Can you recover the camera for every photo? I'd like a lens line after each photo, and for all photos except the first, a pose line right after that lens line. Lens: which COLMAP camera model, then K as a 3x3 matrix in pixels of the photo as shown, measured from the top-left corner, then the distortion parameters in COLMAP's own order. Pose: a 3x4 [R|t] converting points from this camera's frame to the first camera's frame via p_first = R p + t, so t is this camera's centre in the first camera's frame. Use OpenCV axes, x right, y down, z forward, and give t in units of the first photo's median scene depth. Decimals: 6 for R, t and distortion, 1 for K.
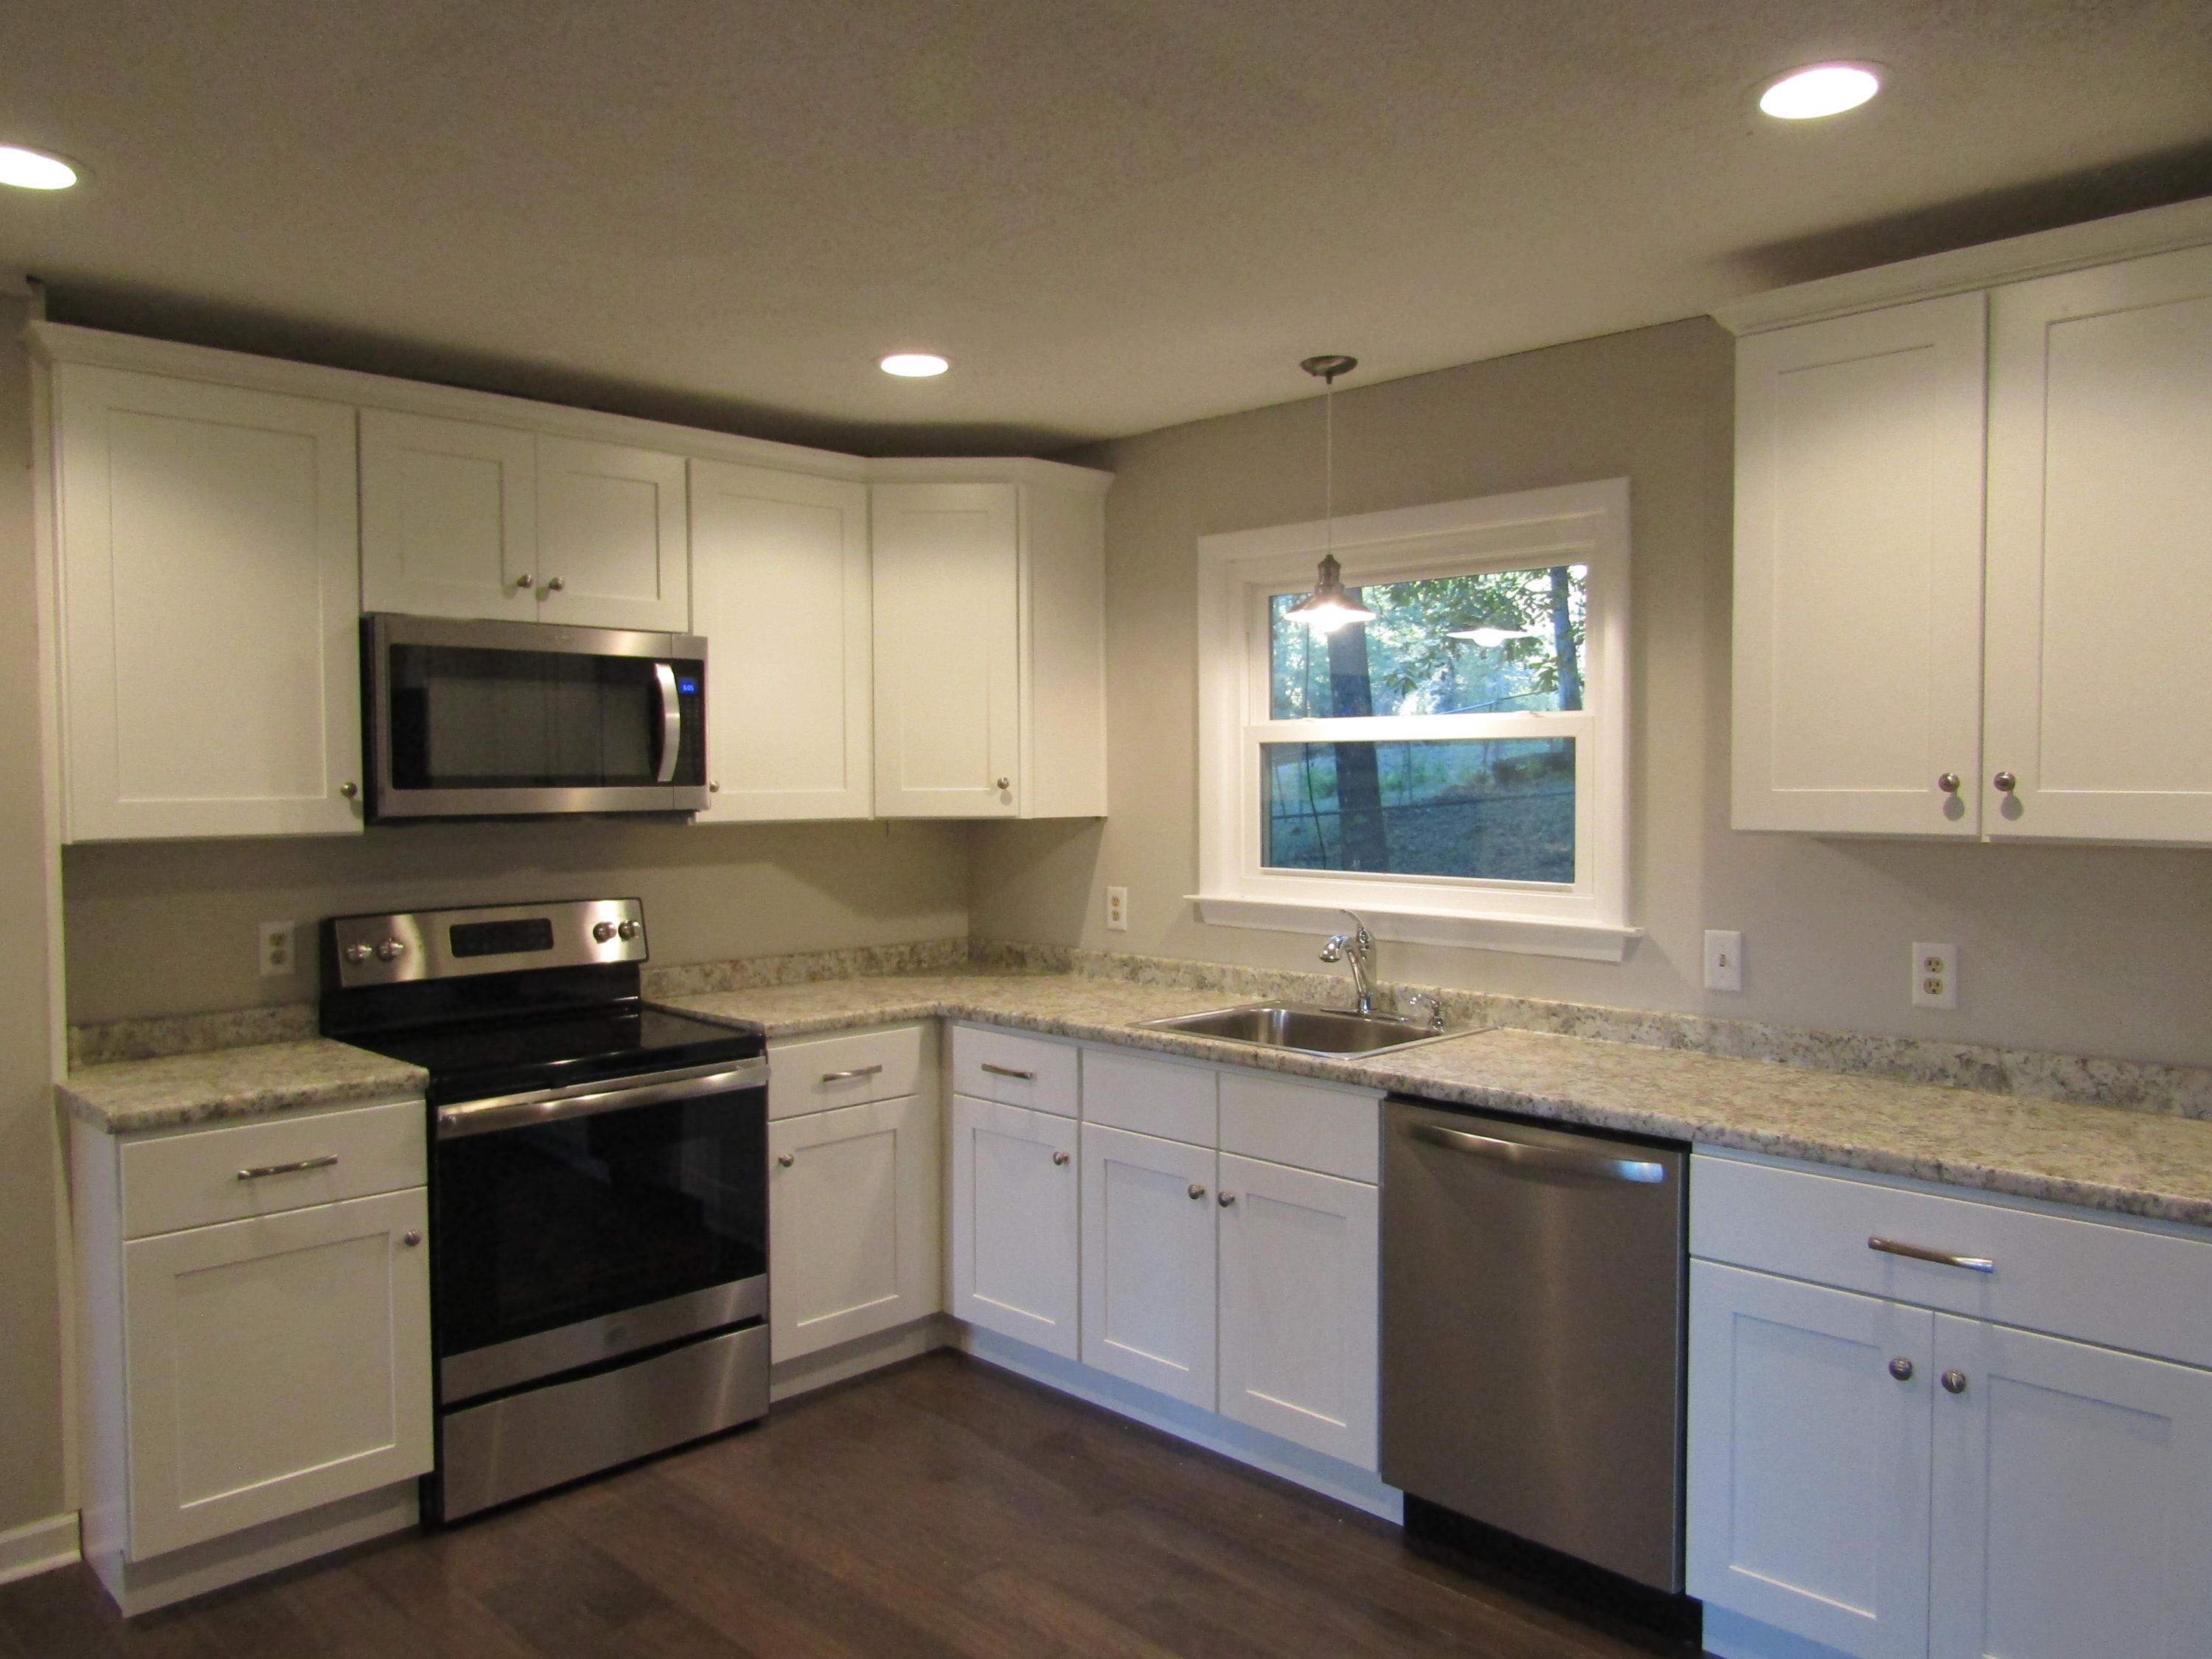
lens RADIAL K [[1586.5, 0, 1108.8], [0, 1586.5, 829.1], [0, 0, 1]] dist [-0.007965, -0.004030]
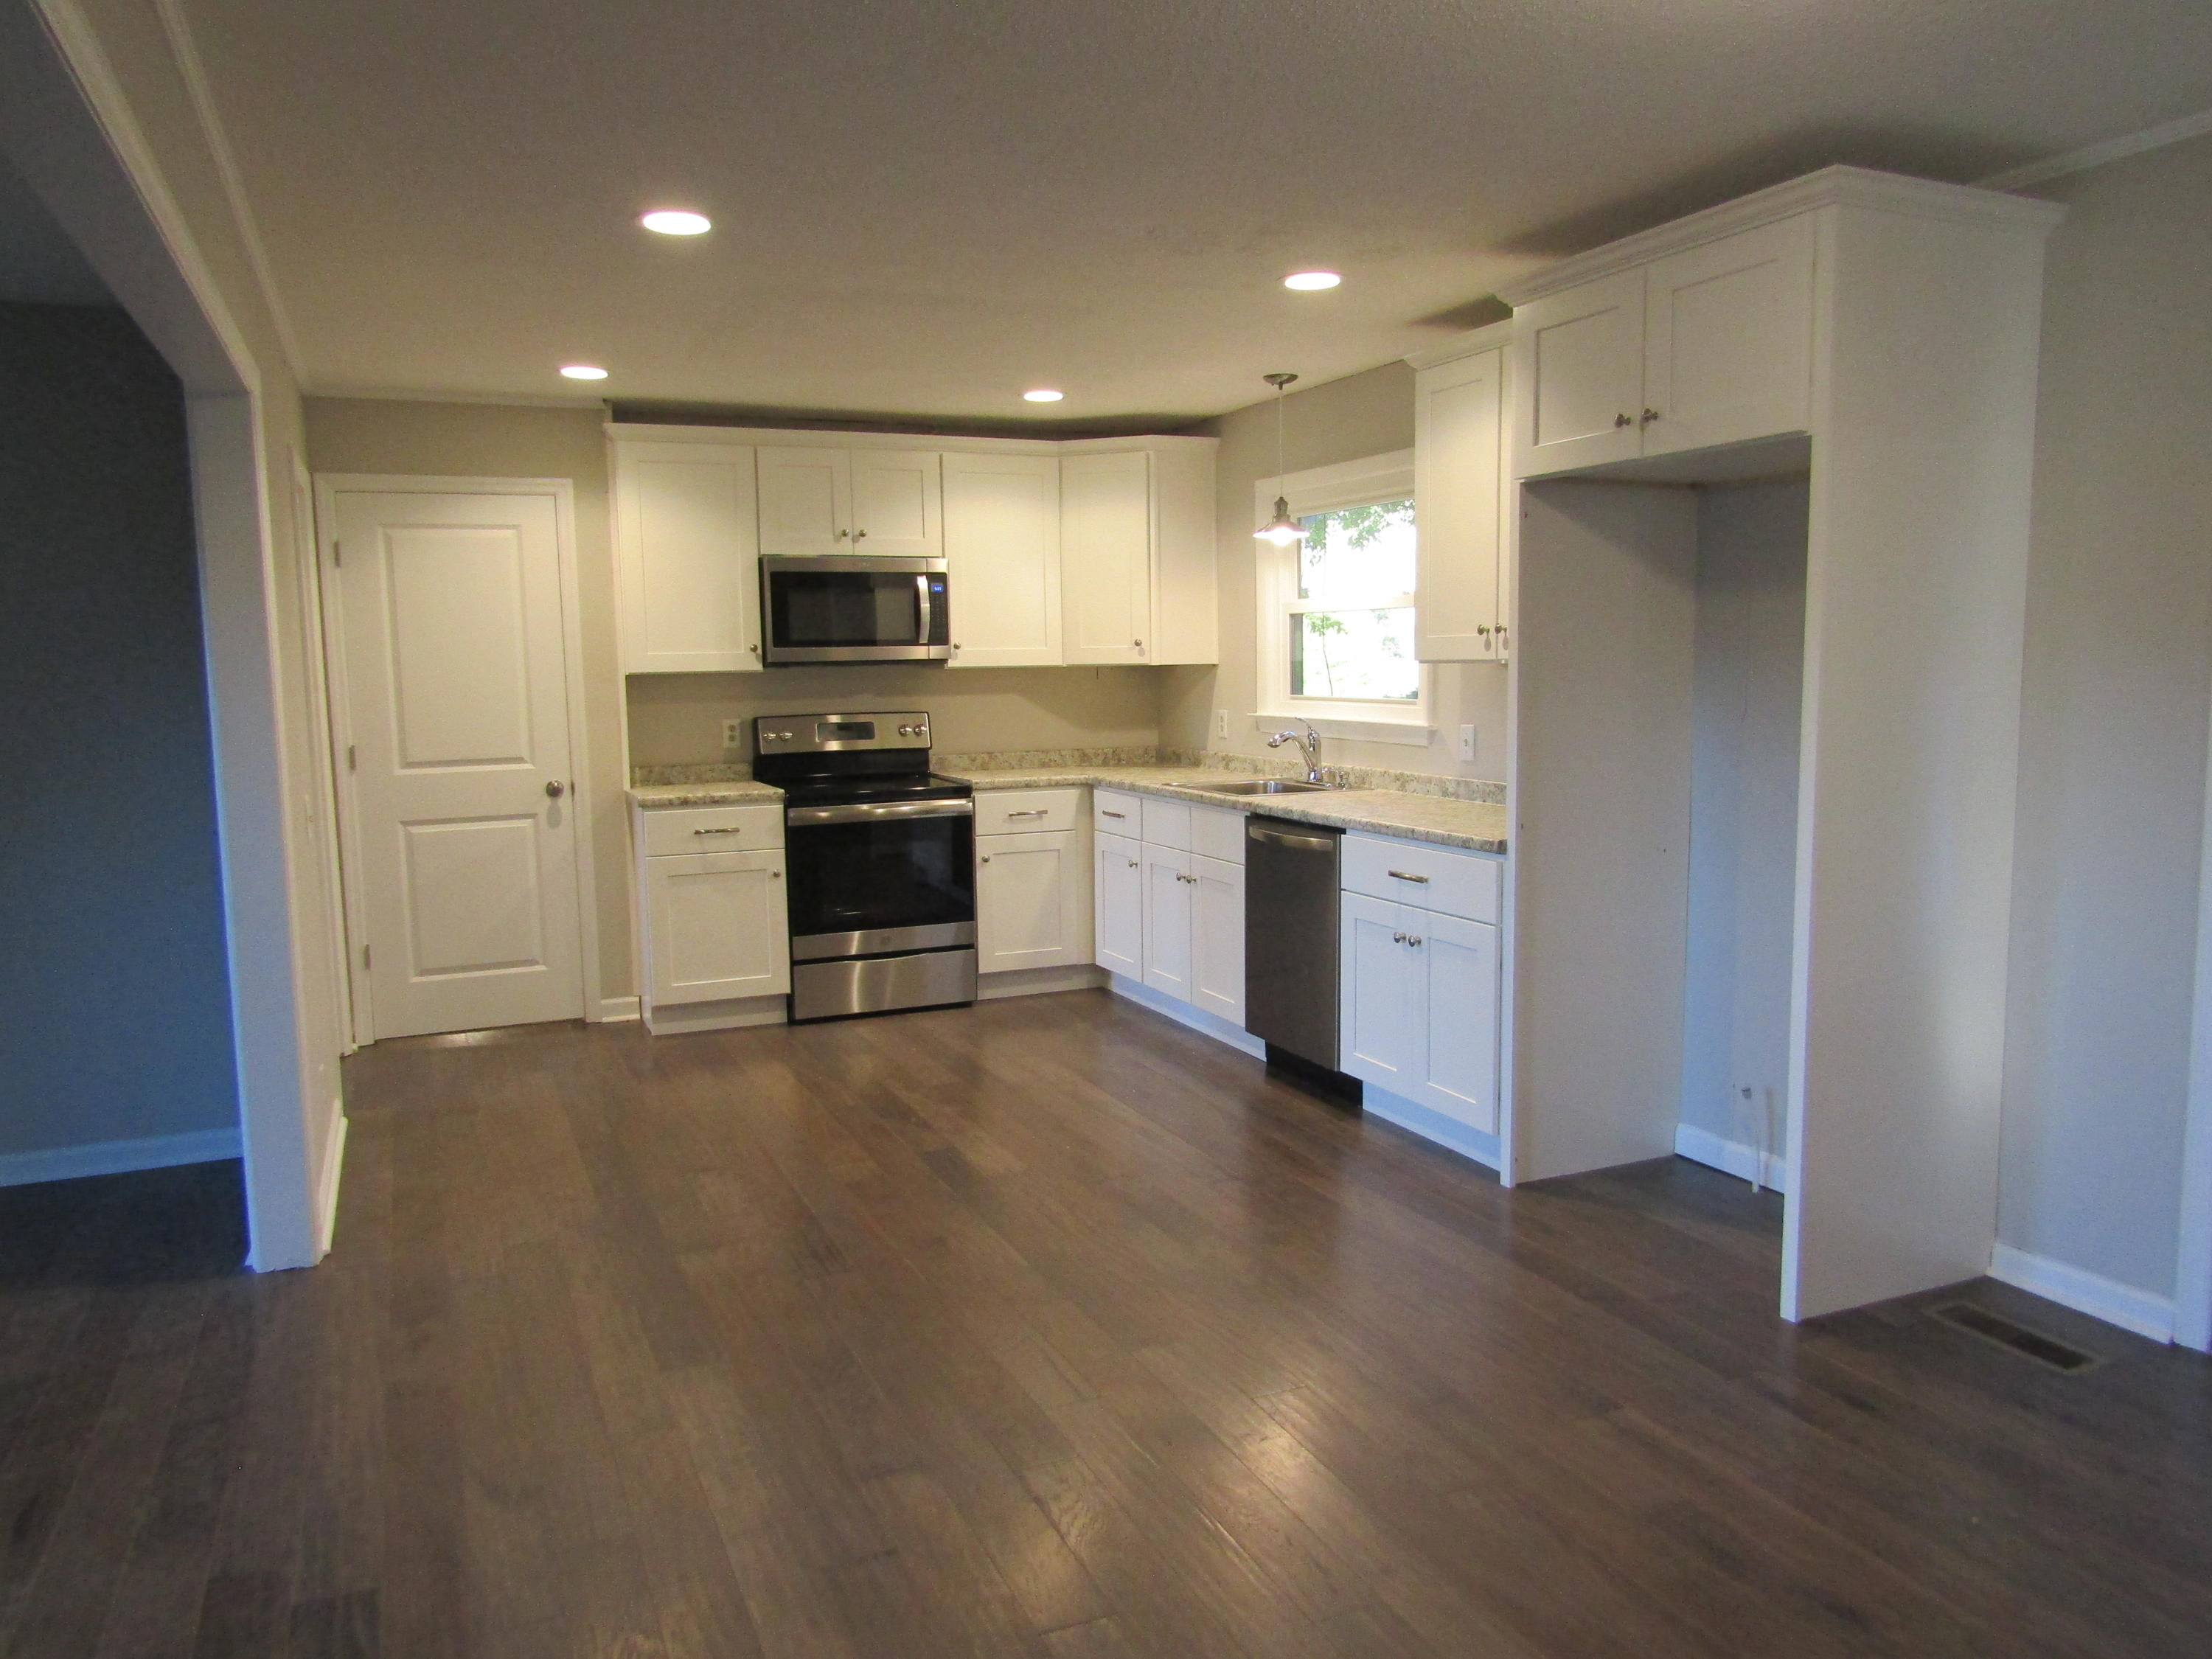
lens RADIAL K [[1586.5, 0, 1100.7], [0, 1586.5, 830.3], [0, 0, 1]] dist [-0.007965, -0.004030]
pose [[0.931208, 0.029511, -0.363291, 0.598567], [-0.000894, 0.996899, 0.078689, 0.042215], [0.364487, -0.072951, 0.928347, -0.632622]]
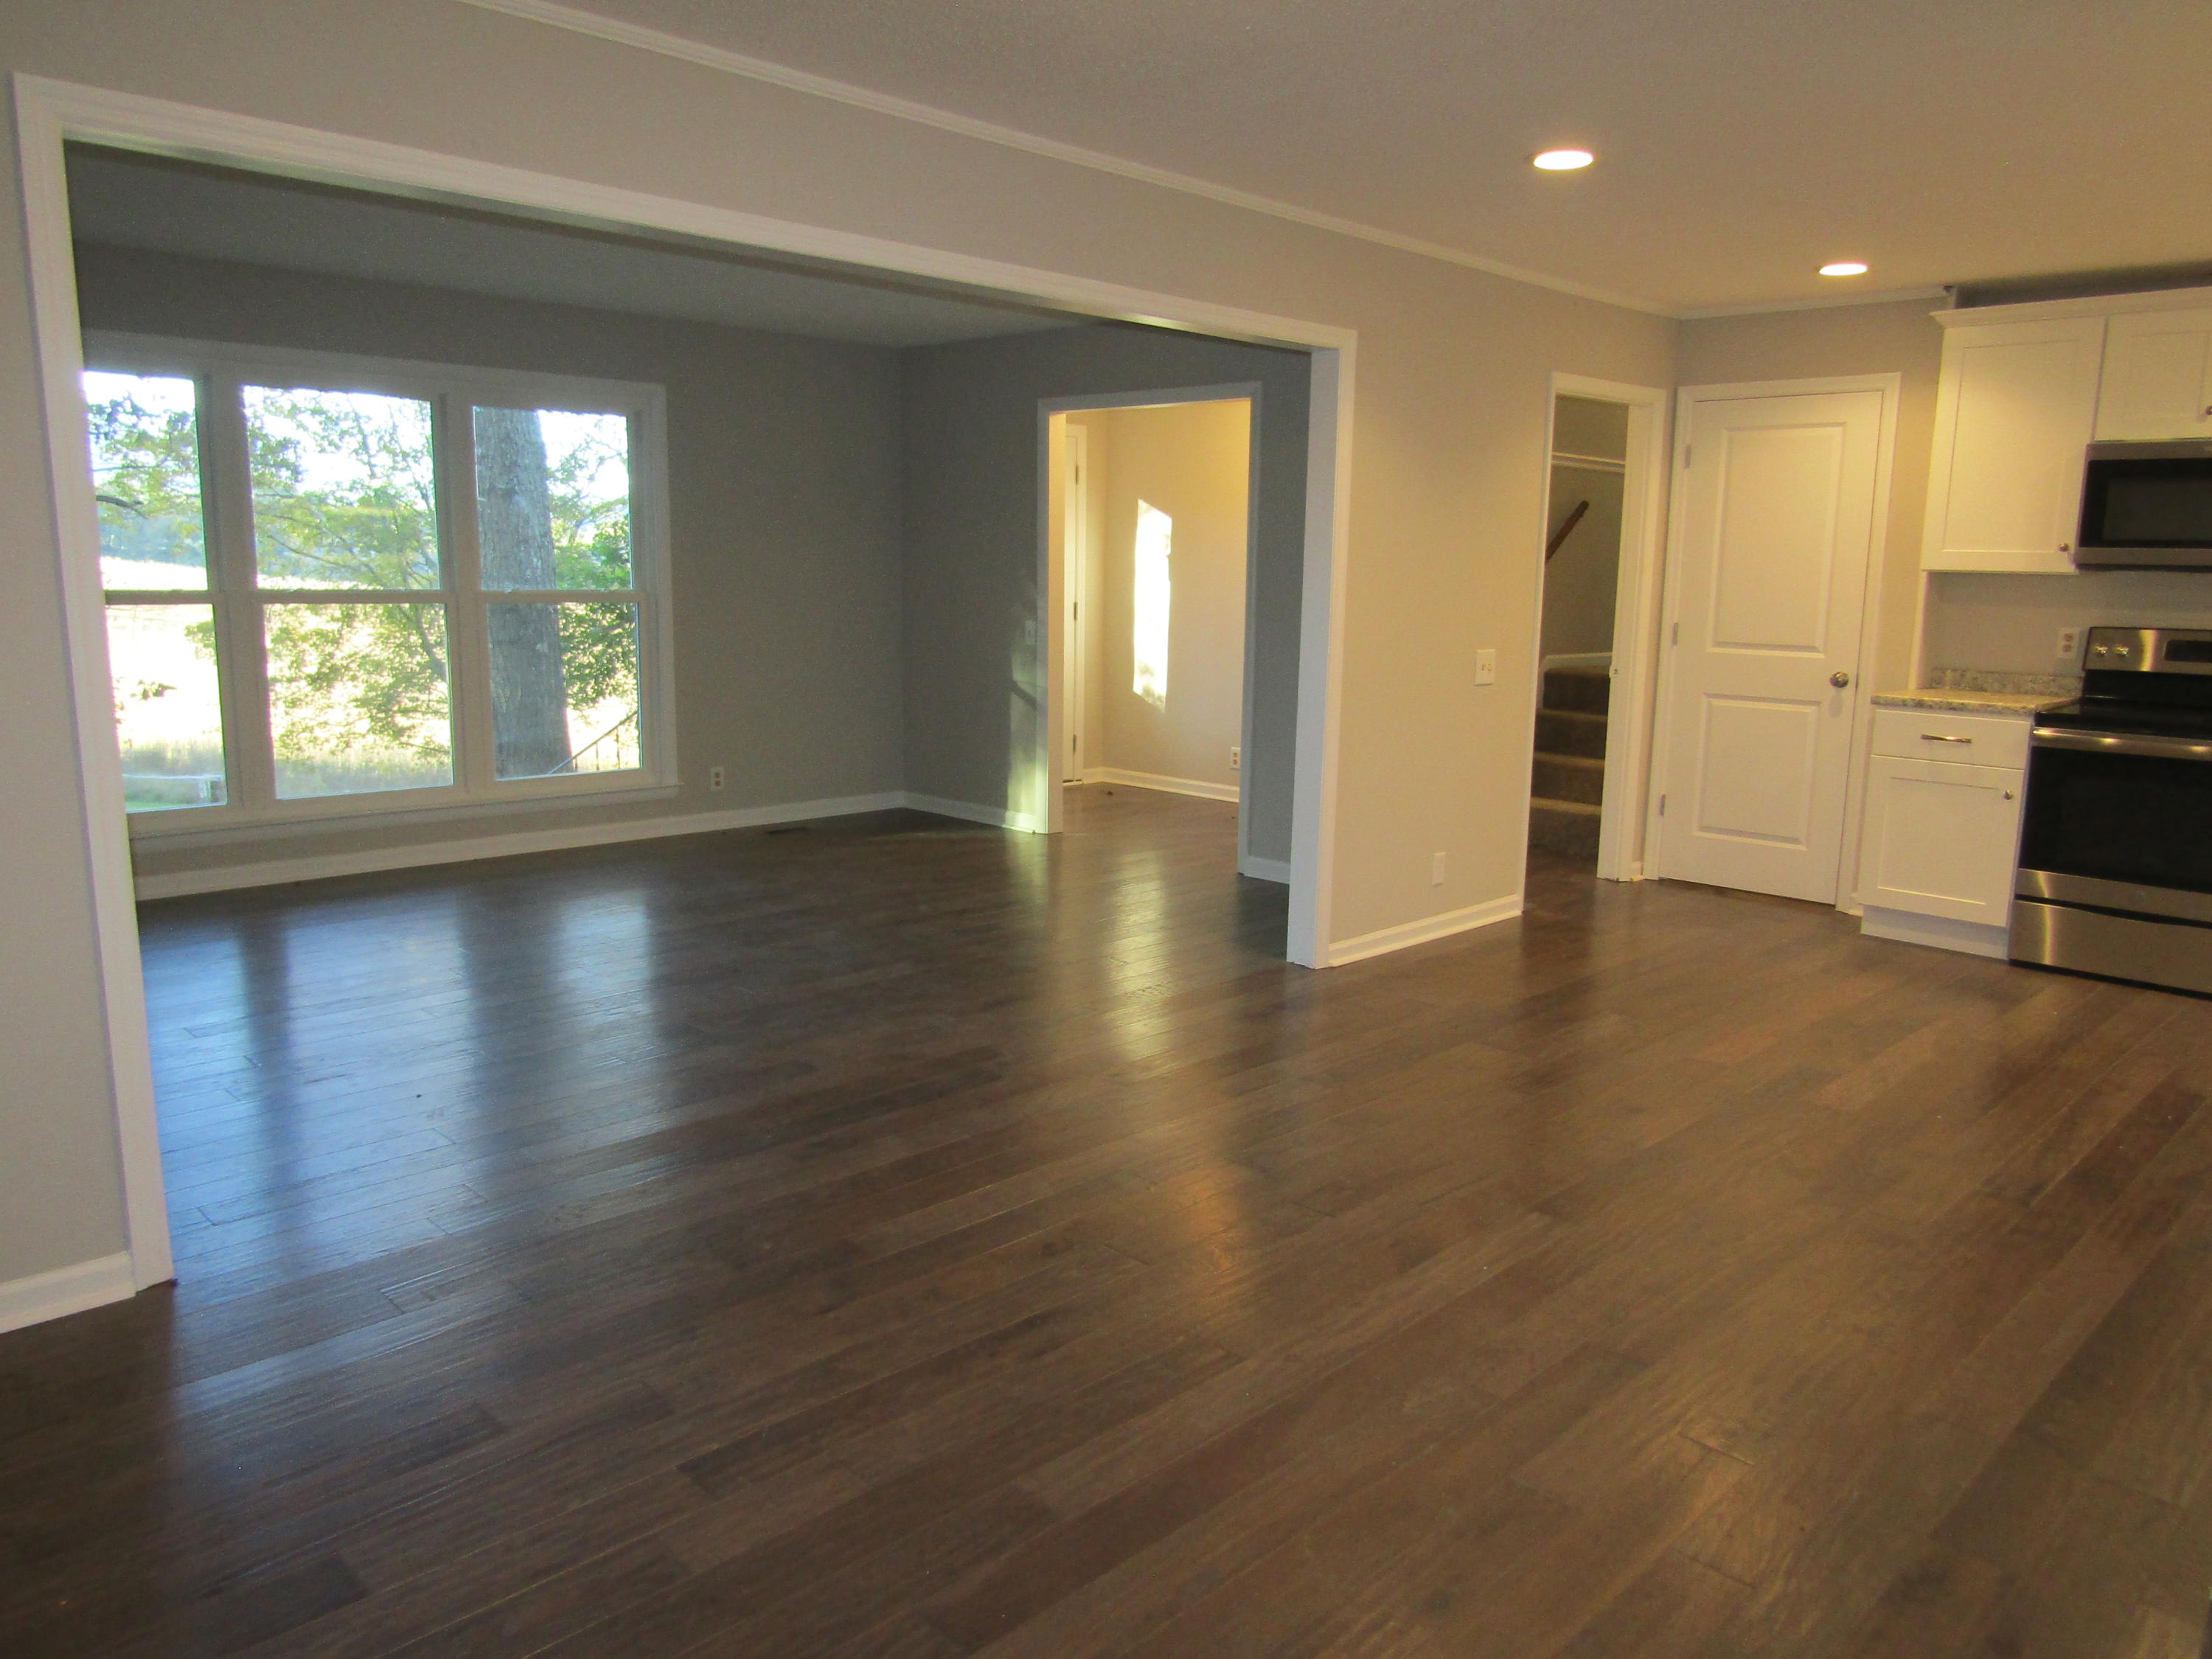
lens RADIAL K [[1586.5, 0, 1106.8], [0, 1586.5, 830.0], [0, 0, 1]] dist [-0.007965, -0.004030]
pose [[-0.001336, 0.175226, -0.984527, 1.229523], [-0.055470, 0.982999, 0.175029, 0.033145], [0.998459, 0.054845, 0.008406, -0.046536]]
